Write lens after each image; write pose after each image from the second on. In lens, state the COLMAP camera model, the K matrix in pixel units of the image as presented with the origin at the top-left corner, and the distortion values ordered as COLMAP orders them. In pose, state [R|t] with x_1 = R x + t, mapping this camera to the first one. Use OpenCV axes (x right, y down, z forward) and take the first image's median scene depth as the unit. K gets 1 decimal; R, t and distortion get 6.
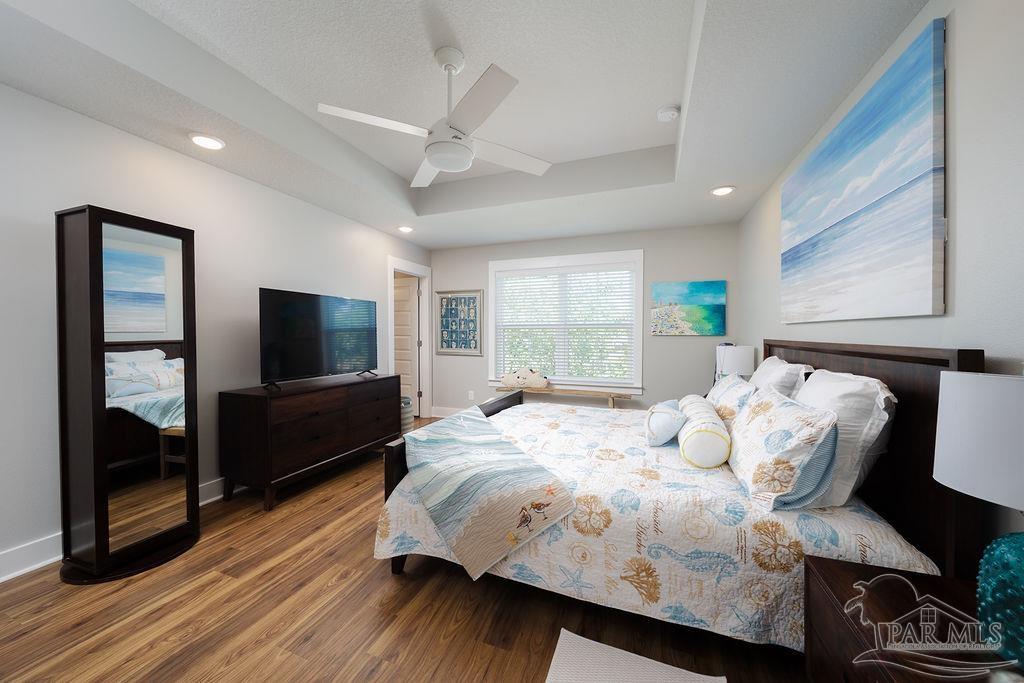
lens RADIAL K [[364.4, 0, 512.0], [0, 364.4, 341.5], [0, 0, 1]] dist [0.000237, 0.000054]
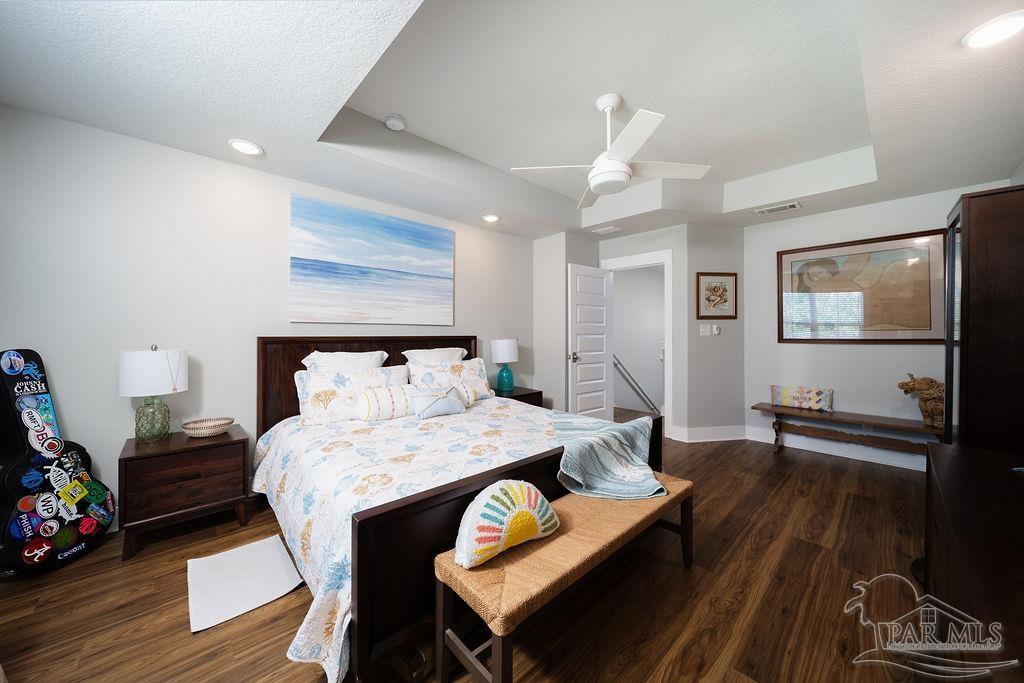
lens RADIAL K [[371.0, 0, 508.8], [0, 371.0, 325.3], [0, 0, 1]] dist [-0.000791, 0.000058]
pose [[-0.892567, 0.004568, 0.450891, -0.354667], [0.006010, 0.999980, 0.001765, -0.041532], [-0.450874, 0.004285, -0.892577, 1.892216]]
